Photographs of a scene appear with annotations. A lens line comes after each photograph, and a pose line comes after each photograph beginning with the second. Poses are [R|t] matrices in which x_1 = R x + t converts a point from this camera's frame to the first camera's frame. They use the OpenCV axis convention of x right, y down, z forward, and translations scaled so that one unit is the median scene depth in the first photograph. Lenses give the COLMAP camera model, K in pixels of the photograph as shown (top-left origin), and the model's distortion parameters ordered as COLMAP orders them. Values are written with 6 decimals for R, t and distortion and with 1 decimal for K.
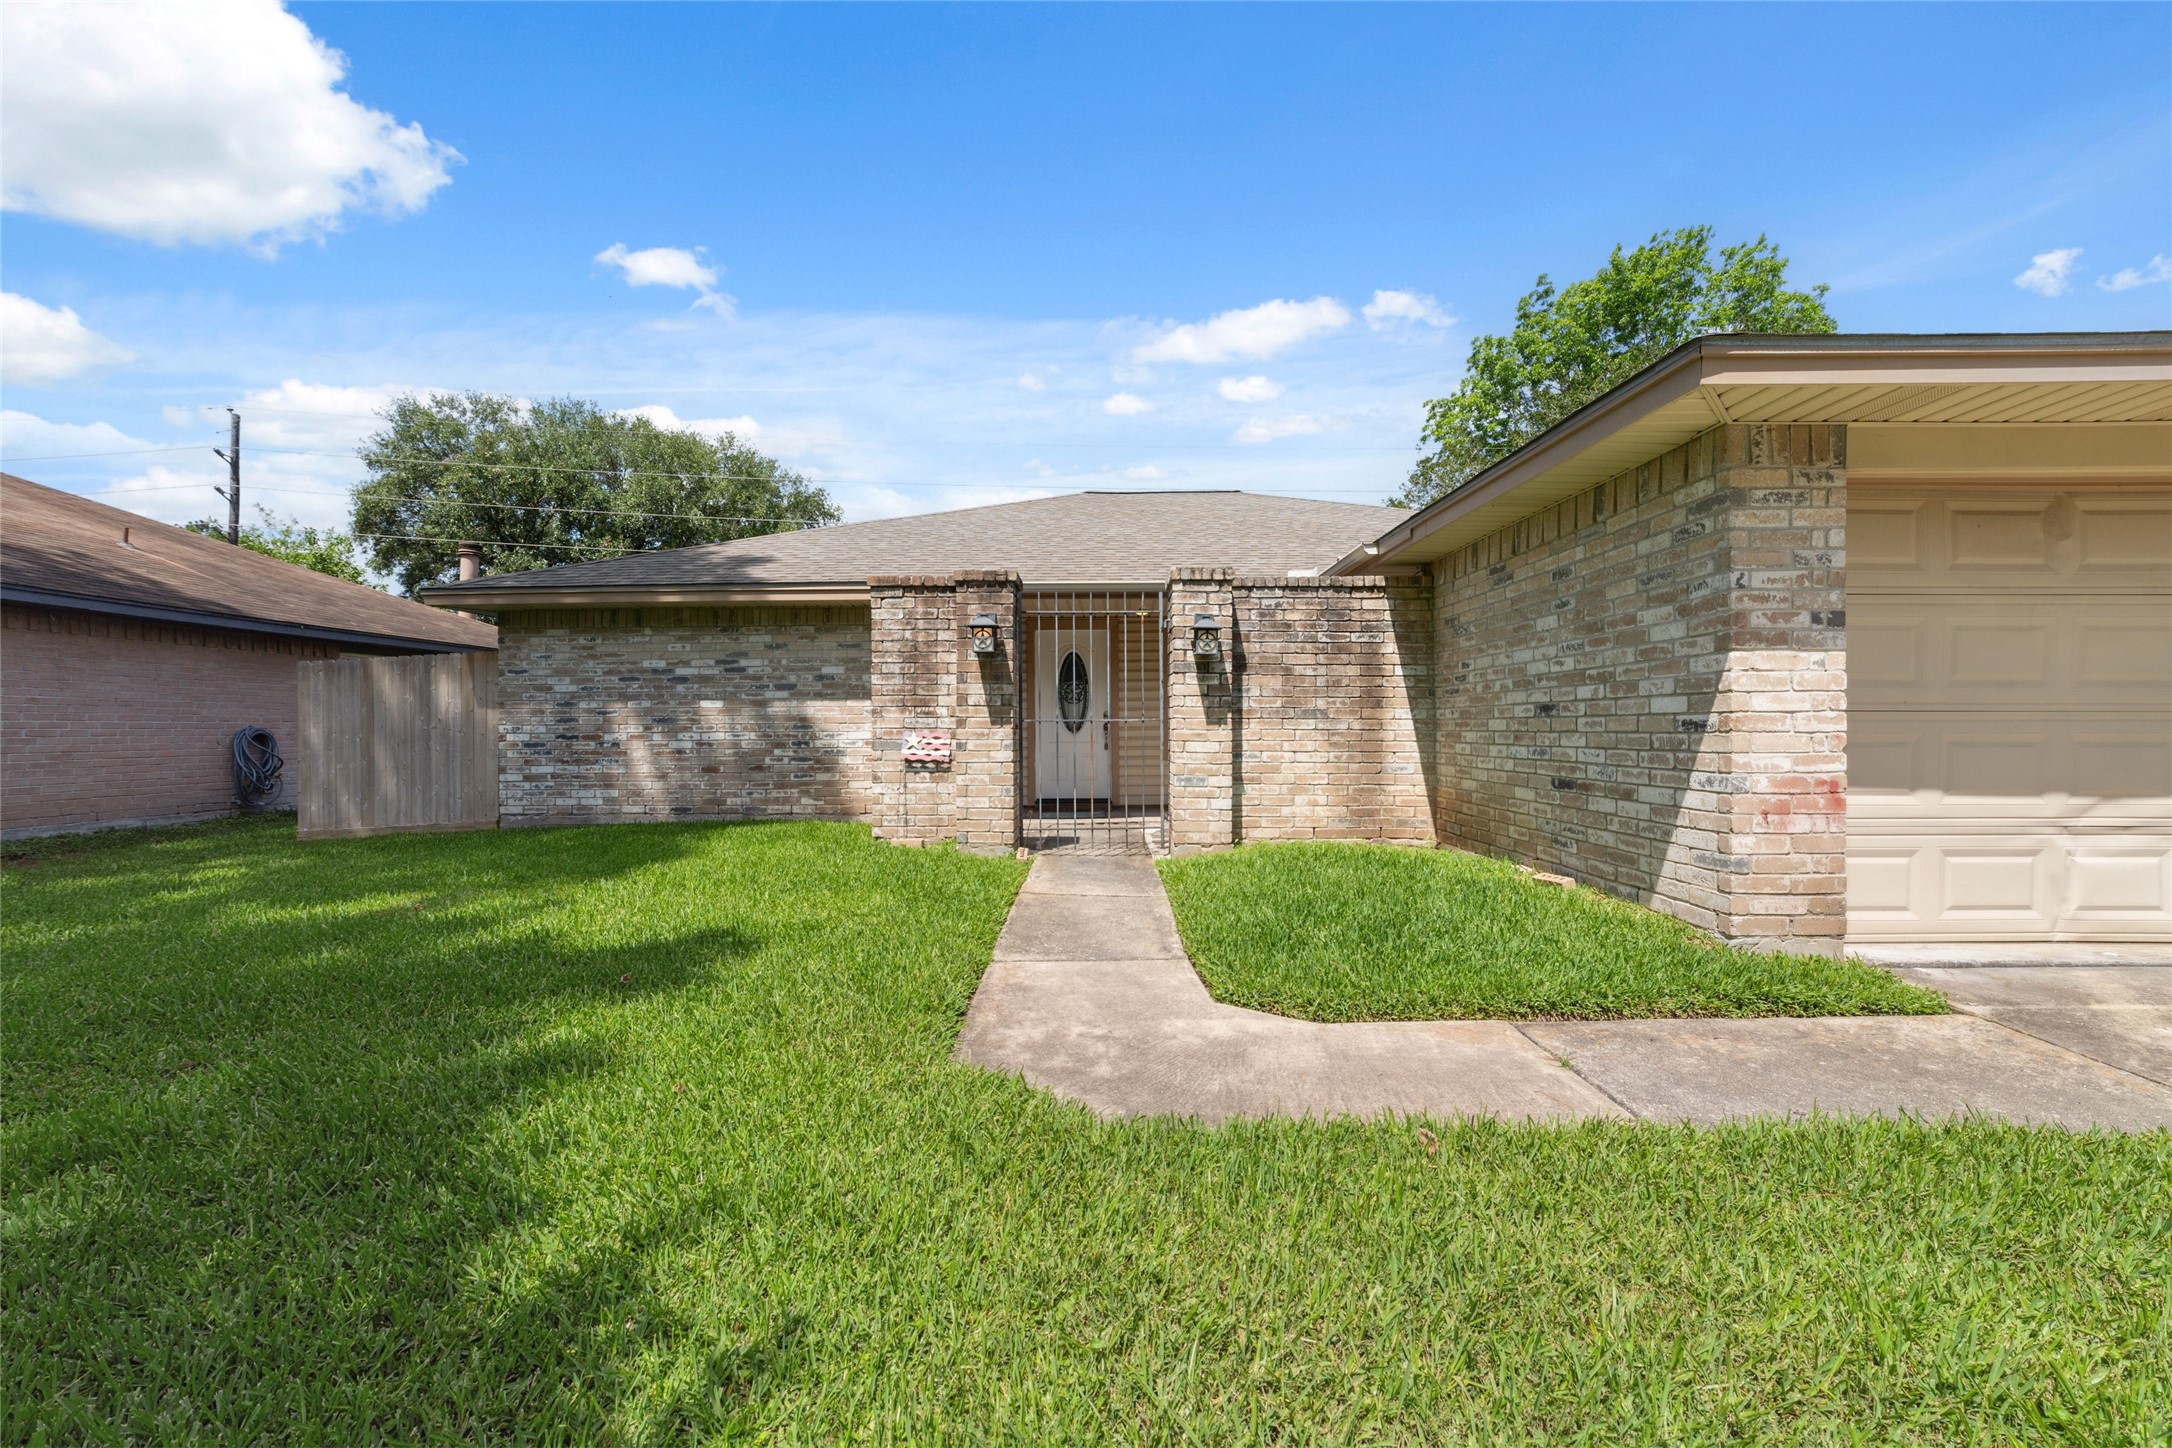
lens RADIAL K [[830.1, 0, 1086.8], [0, 830.1, 721.1], [0, 0, 1]] dist [-0.004042, -0.000116]
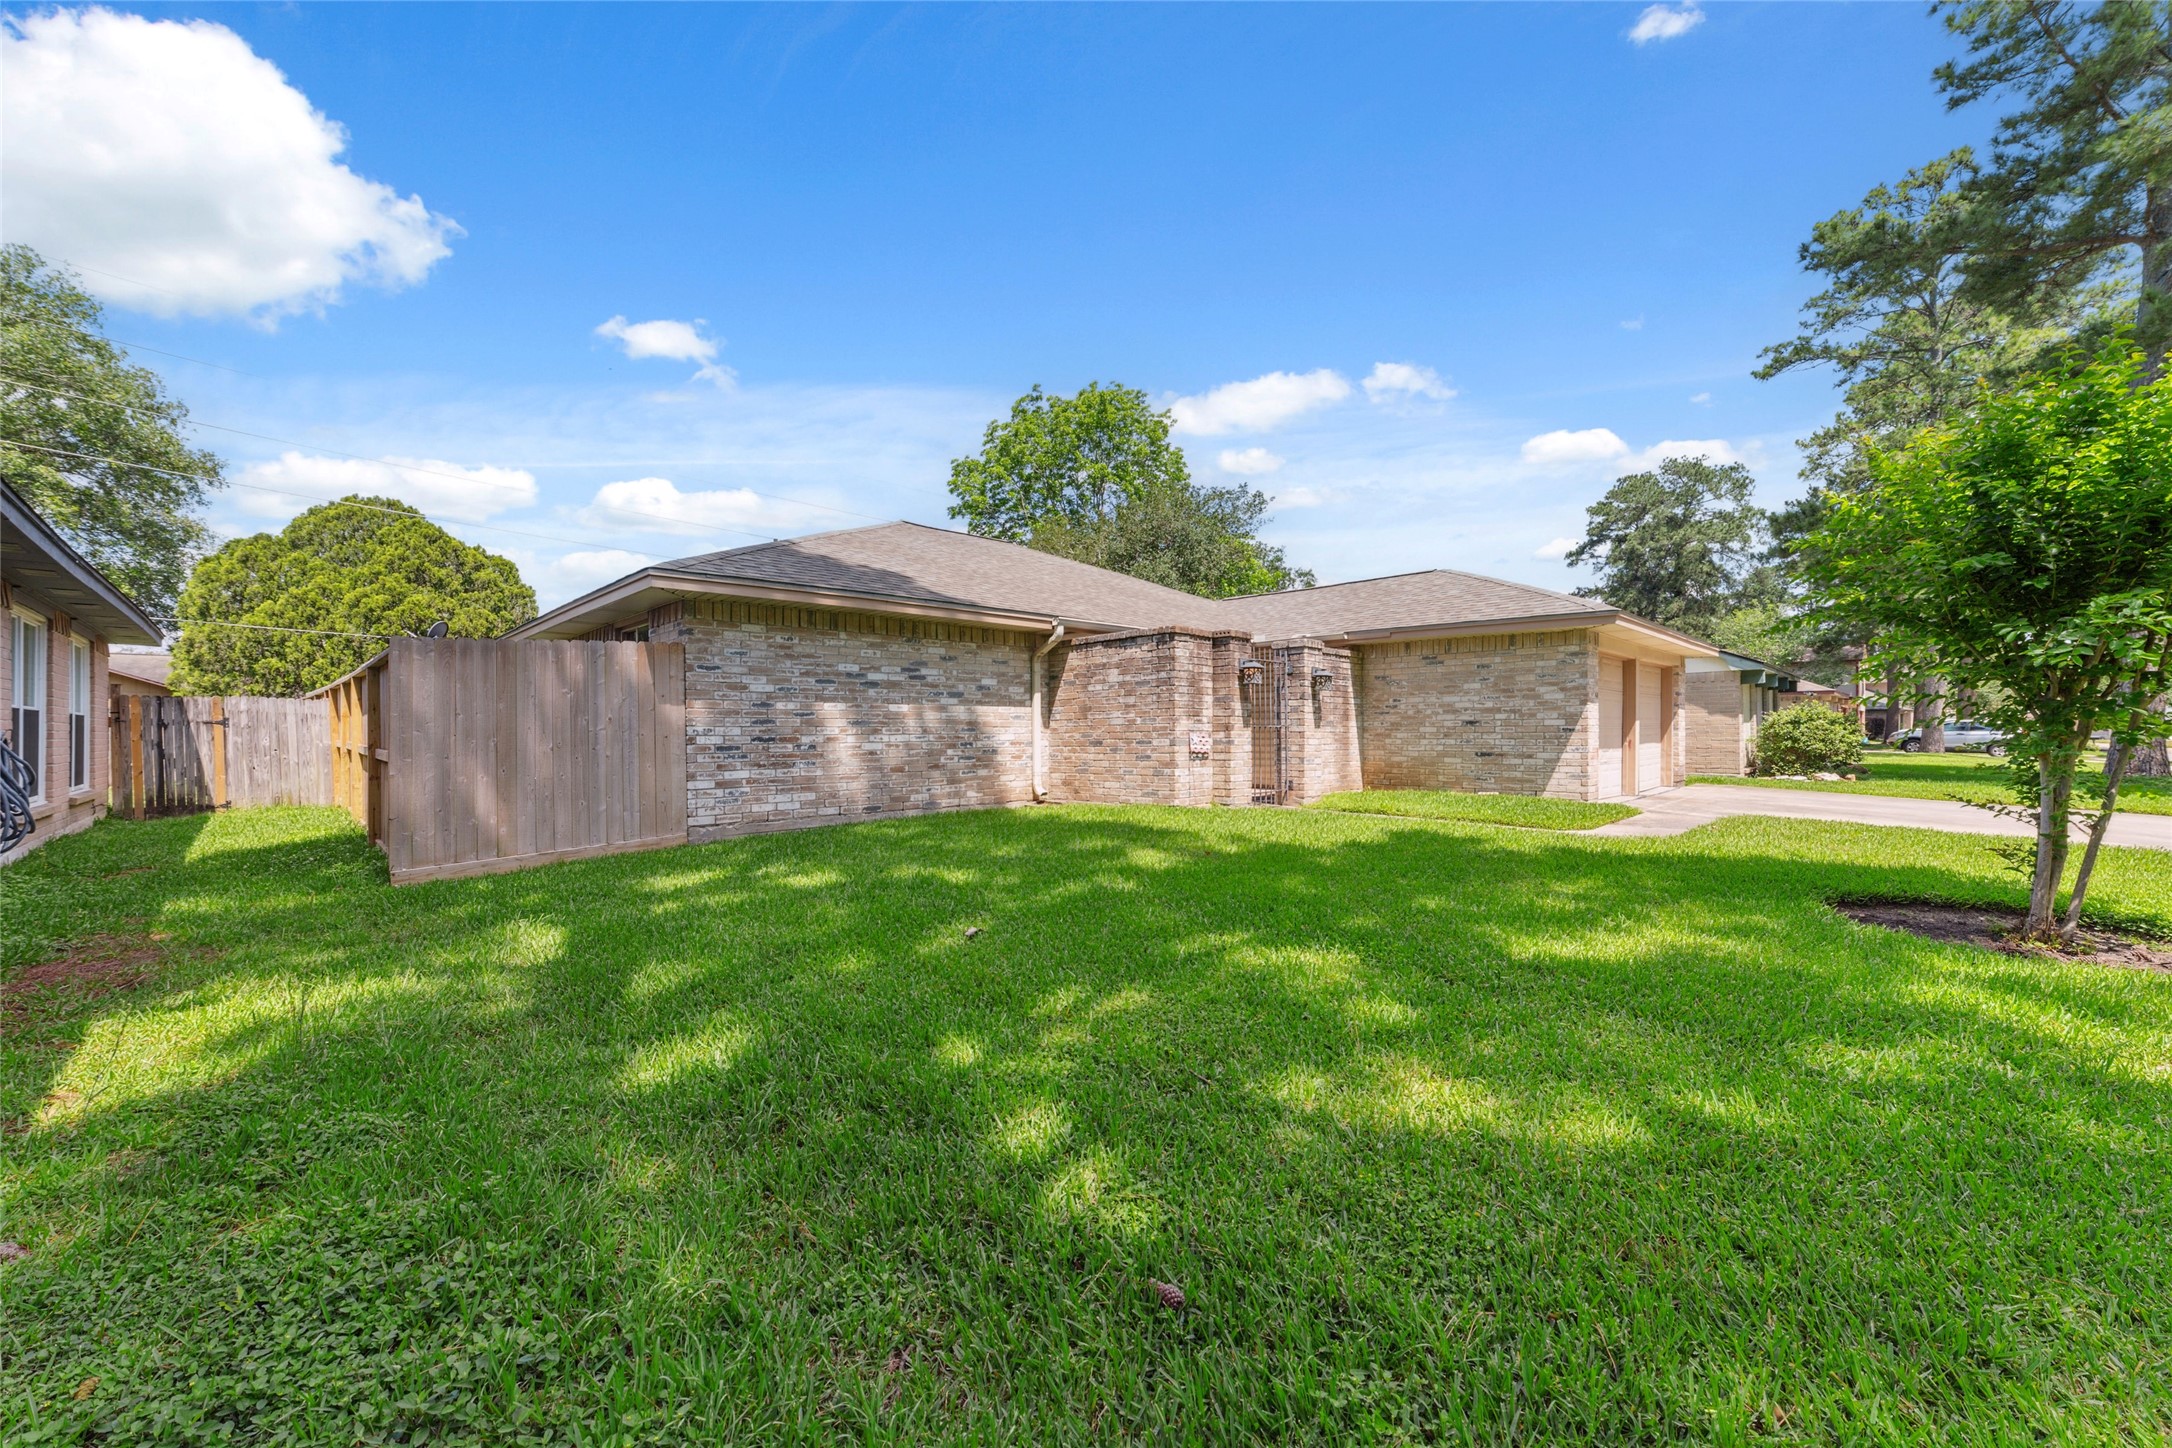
lens RADIAL K [[830.1, 0, 1093.3], [0, 830.1, 730.4], [0, 0, 1]] dist [-0.004042, -0.000116]
pose [[0.702586, 0.003168, 0.711591, -1.039711], [-0.005728, 0.999983, 0.001204, 0.005514], [-0.711575, -0.004922, 0.702592, 0.065505]]
